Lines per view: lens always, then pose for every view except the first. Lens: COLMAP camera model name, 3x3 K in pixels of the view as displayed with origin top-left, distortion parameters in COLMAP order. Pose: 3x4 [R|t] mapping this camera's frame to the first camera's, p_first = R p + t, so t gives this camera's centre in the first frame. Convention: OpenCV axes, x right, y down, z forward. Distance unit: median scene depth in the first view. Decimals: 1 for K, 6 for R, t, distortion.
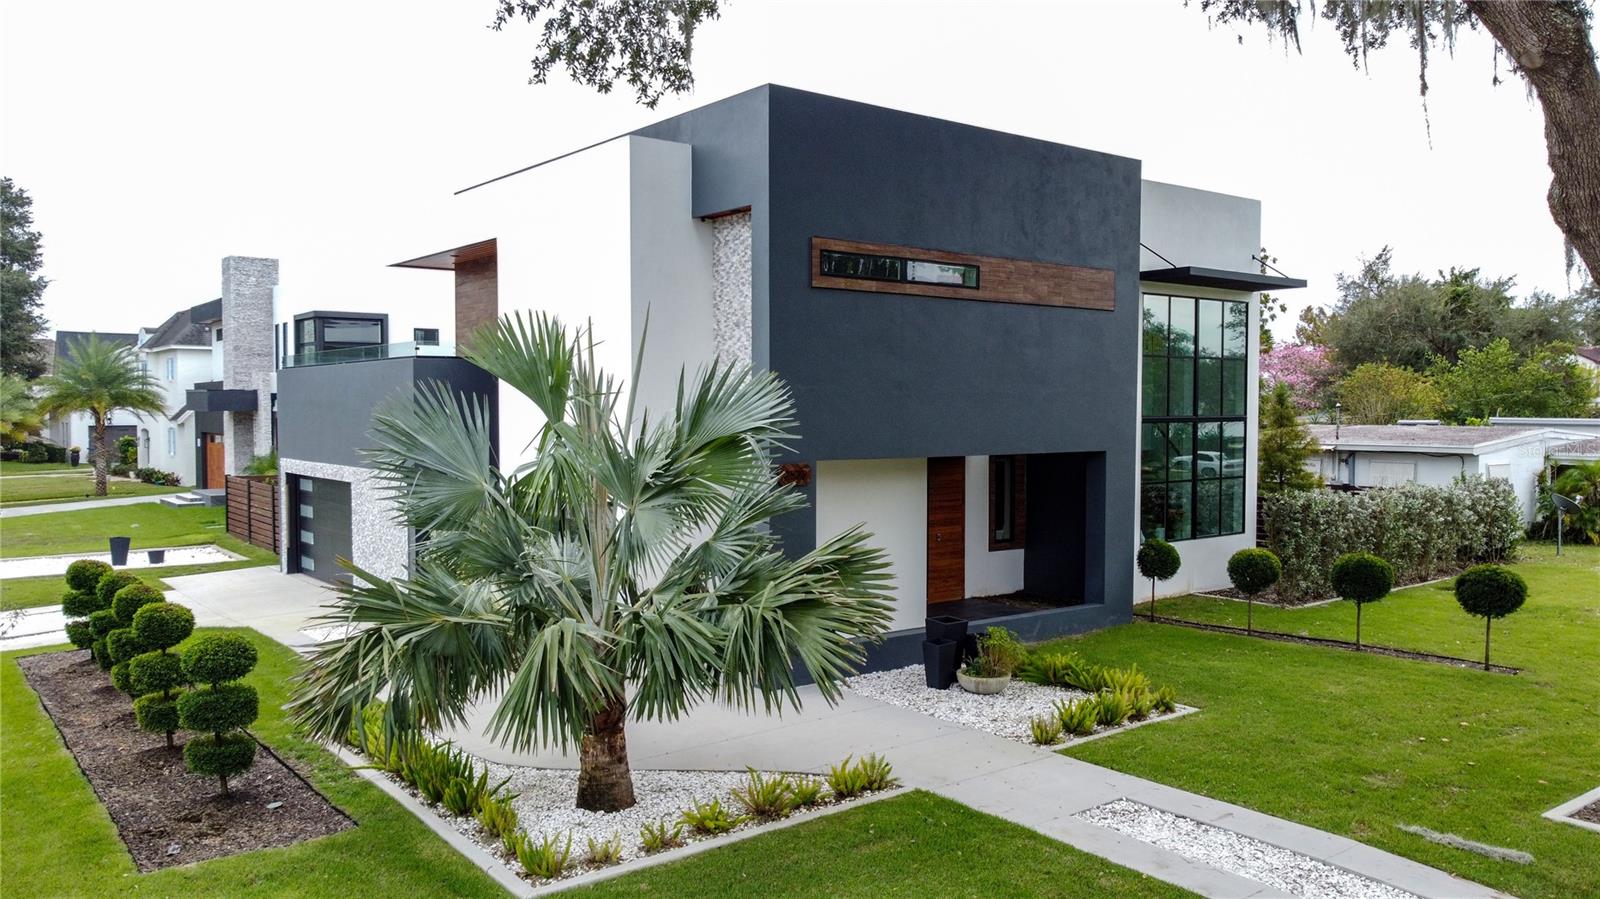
lens RADIAL K [[1215.1, 0, 800.0], [0, 1215.1, 449.5], [0, 0, 1]] dist [-0.000638, -0.003436]
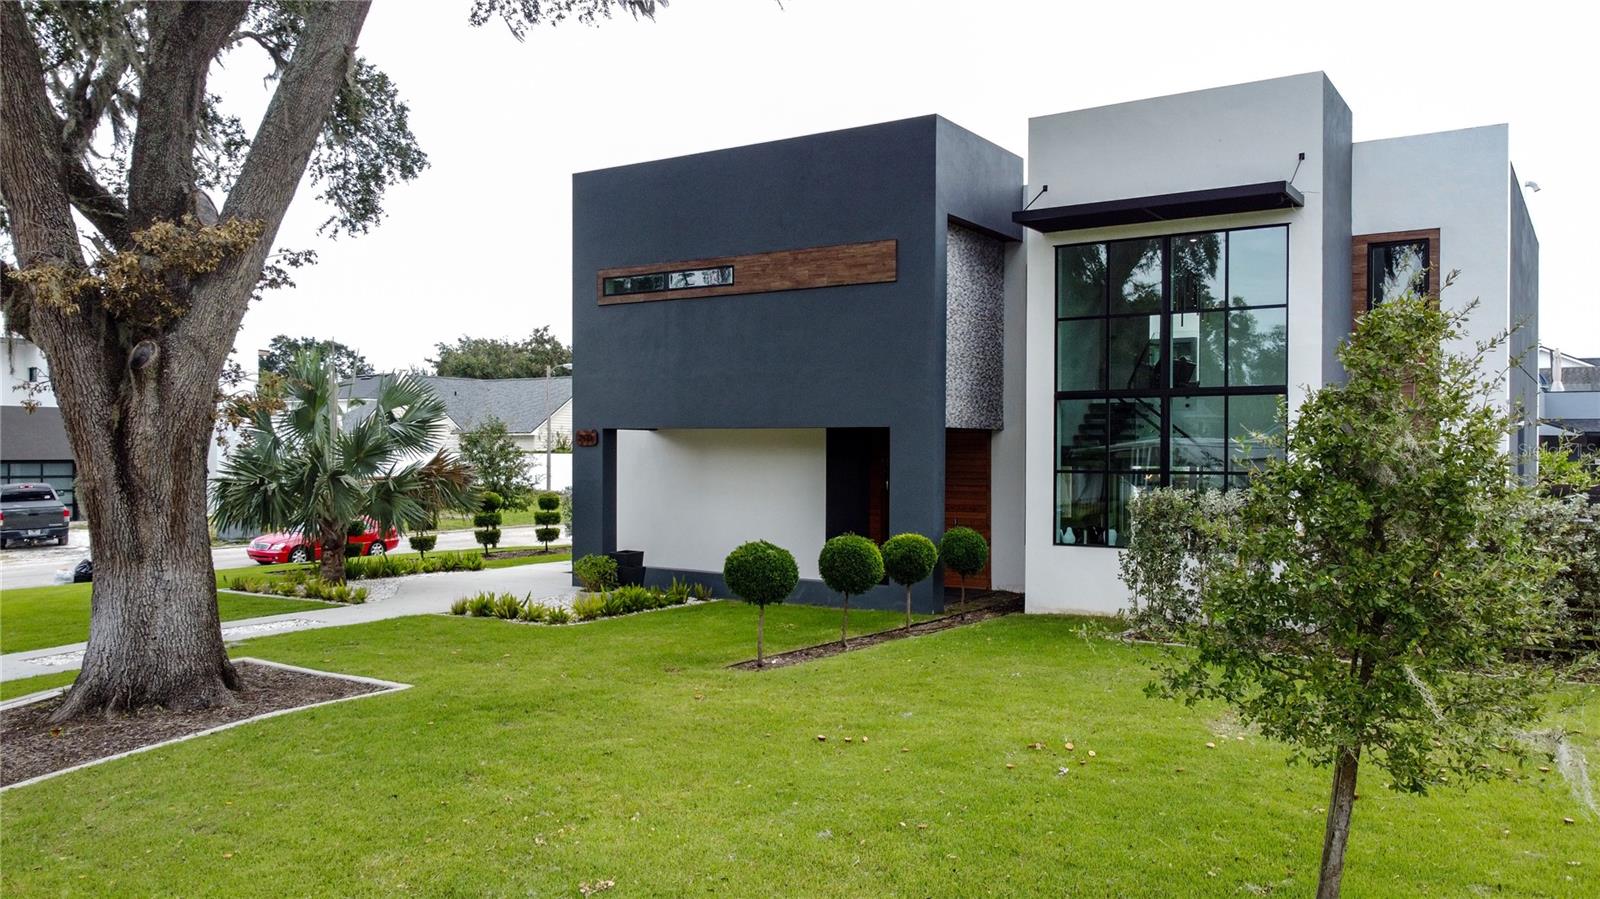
lens RADIAL K [[1215.1, 0, 800.0], [0, 1215.1, 449.5], [0, 0, 1]] dist [-0.000638, -0.003436]
pose [[0.305132, -0.000989, -0.952310, 1.340626], [-0.040290, 0.999091, -0.013947, 0.041424], [0.951457, 0.042624, 0.304815, 0.746178]]
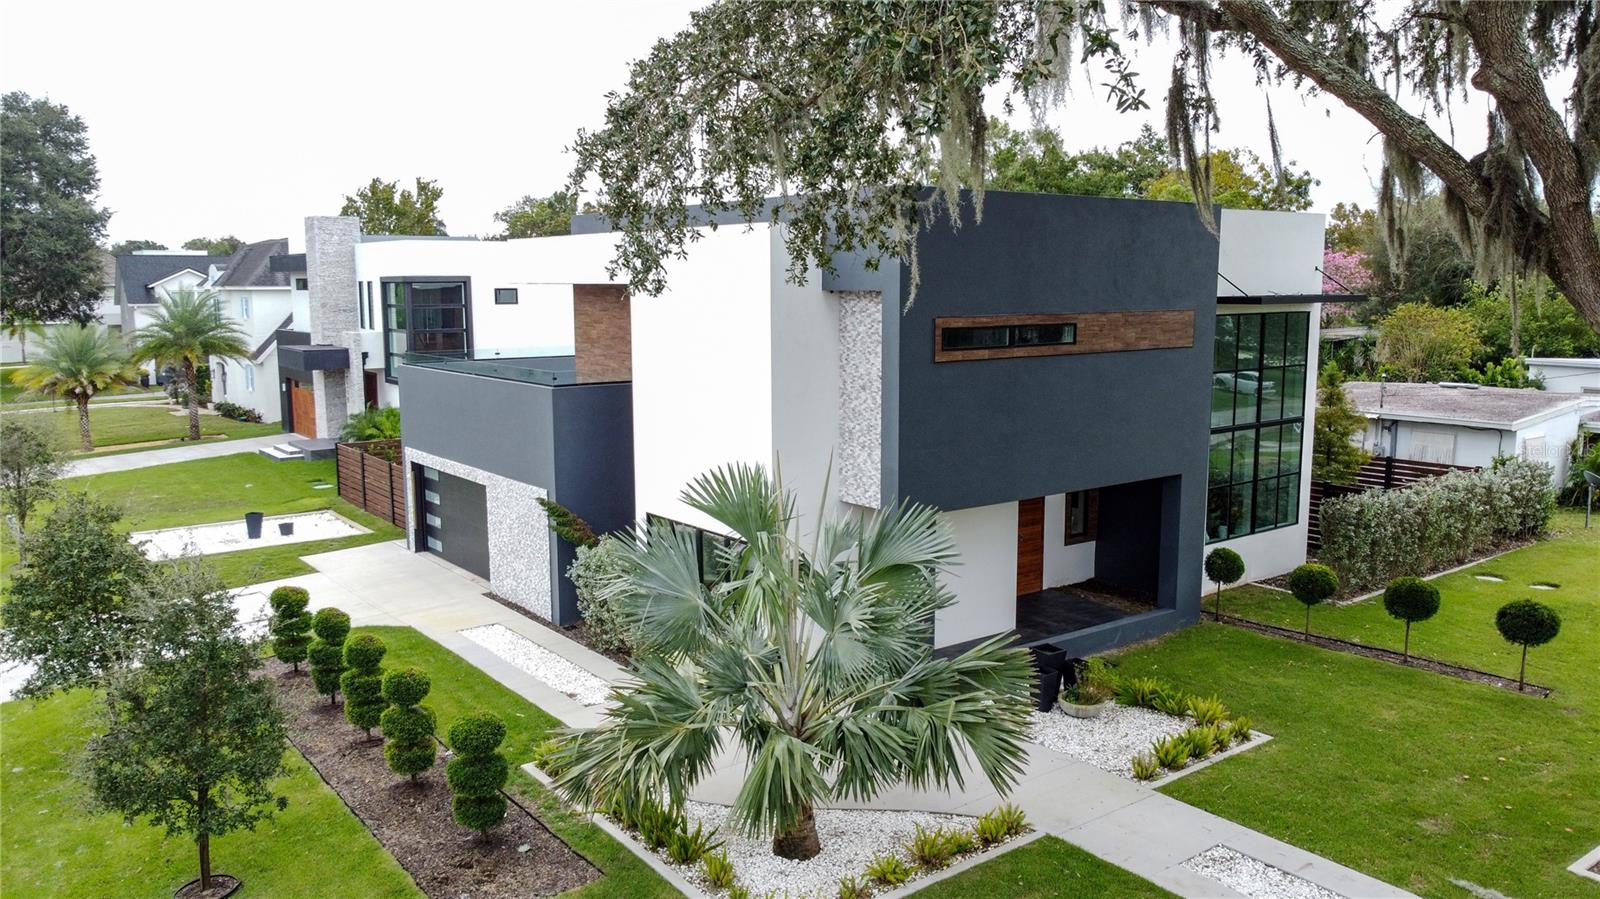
lens RADIAL K [[1215.1, 0, 800.0], [0, 1215.1, 449.5], [0, 0, 1]] dist [-0.000638, -0.003436]
pose [[0.999887, -0.001774, -0.014950, -0.091518], [0.003282, 0.994839, 0.101412, -0.156607], [0.014693, -0.101450, 0.994732, -0.118376]]
